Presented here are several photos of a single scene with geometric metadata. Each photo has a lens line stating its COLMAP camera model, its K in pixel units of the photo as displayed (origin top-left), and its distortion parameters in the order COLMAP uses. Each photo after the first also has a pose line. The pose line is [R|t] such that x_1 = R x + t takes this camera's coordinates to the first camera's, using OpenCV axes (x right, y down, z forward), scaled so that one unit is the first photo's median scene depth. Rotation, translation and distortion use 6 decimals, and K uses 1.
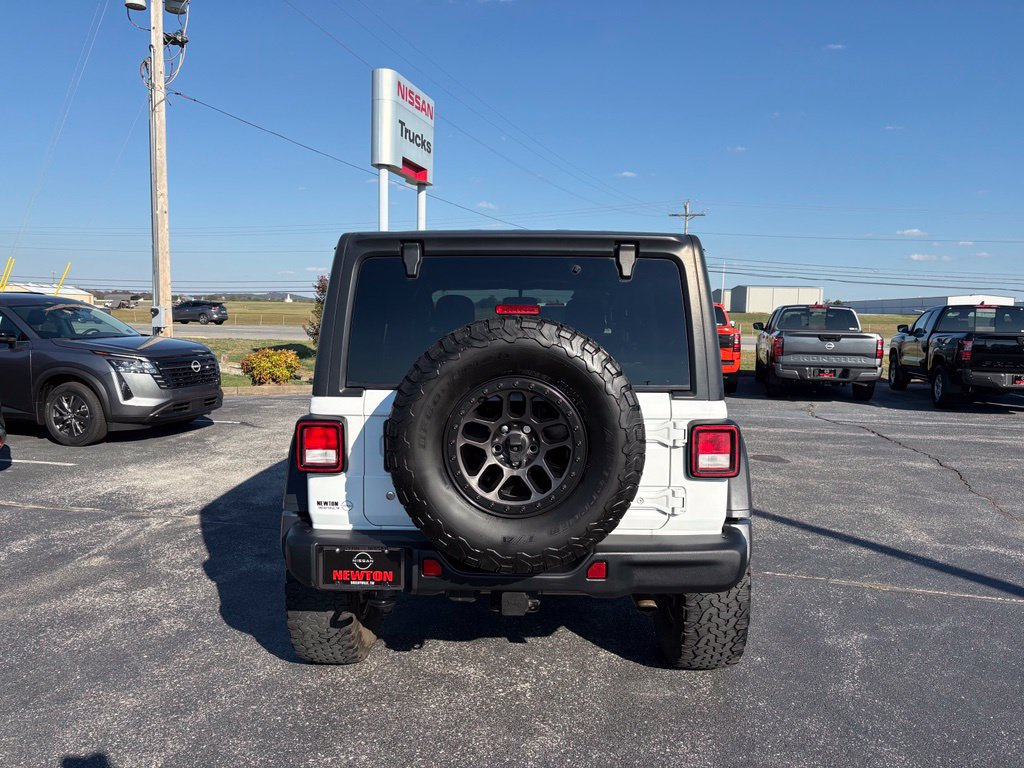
lens RADIAL K [[773.3, 0, 509.9], [0, 773.3, 384.7], [0, 0, 1]] dist [0.036399, -0.024757]
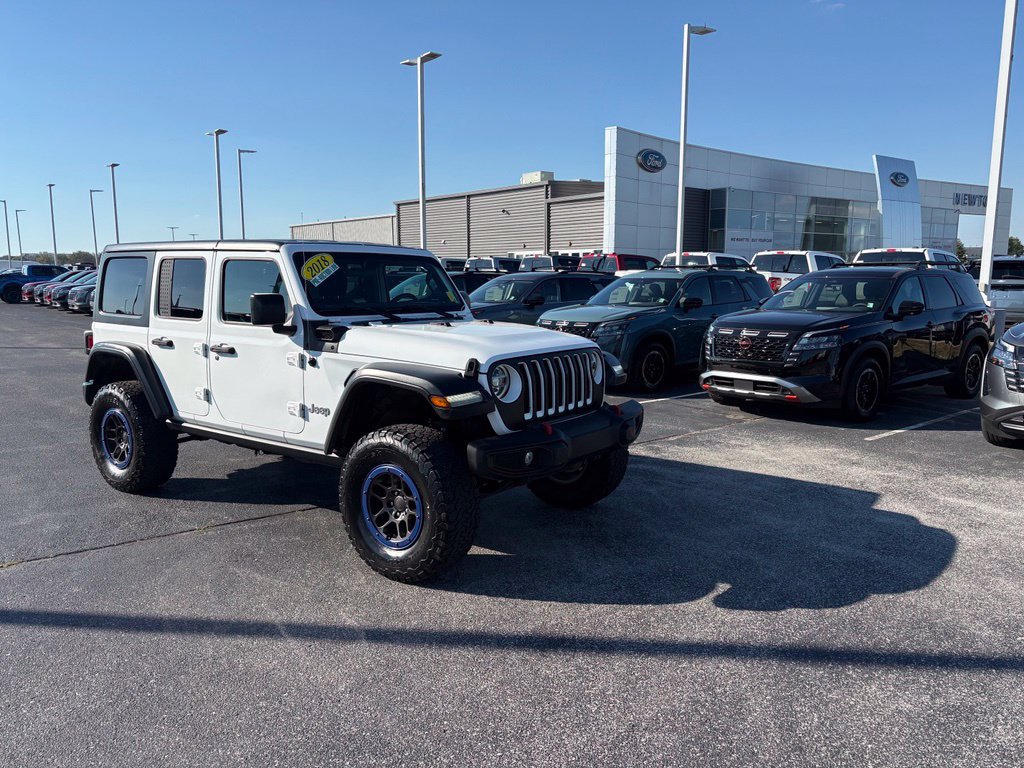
lens RADIAL K [[783.2, 0, 510.2], [0, 783.2, 392.6], [0, 0, 1]] dist [0.030641, -0.007387]
pose [[-0.595521, 0.108340, -0.796001, 0.692462], [-0.080392, 0.977853, 0.193236, -0.156476], [0.799307, 0.179068, -0.573622, 1.646209]]
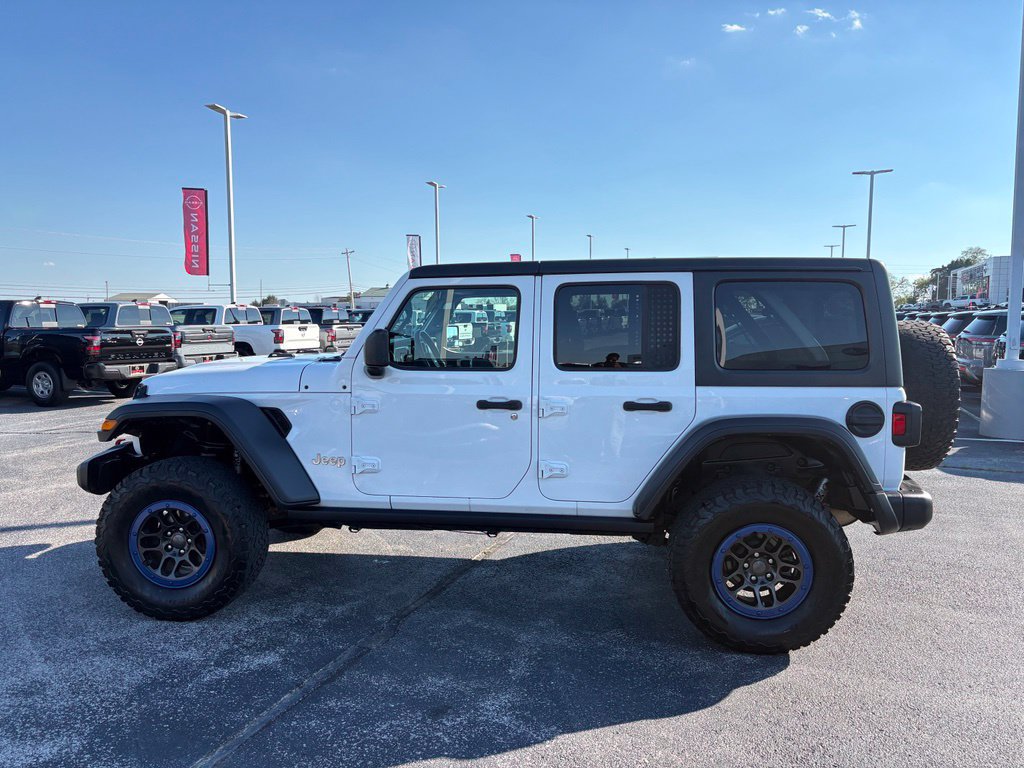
lens RADIAL K [[773.3, 0, 509.9], [0, 773.3, 384.7], [0, 0, 1]] dist [0.036399, -0.024757]
pose [[0.108328, -0.100604, 0.989012, -0.802963], [0.088913, 0.991859, 0.091155, -0.082175], [-0.990131, 0.078062, 0.116391, 0.755973]]
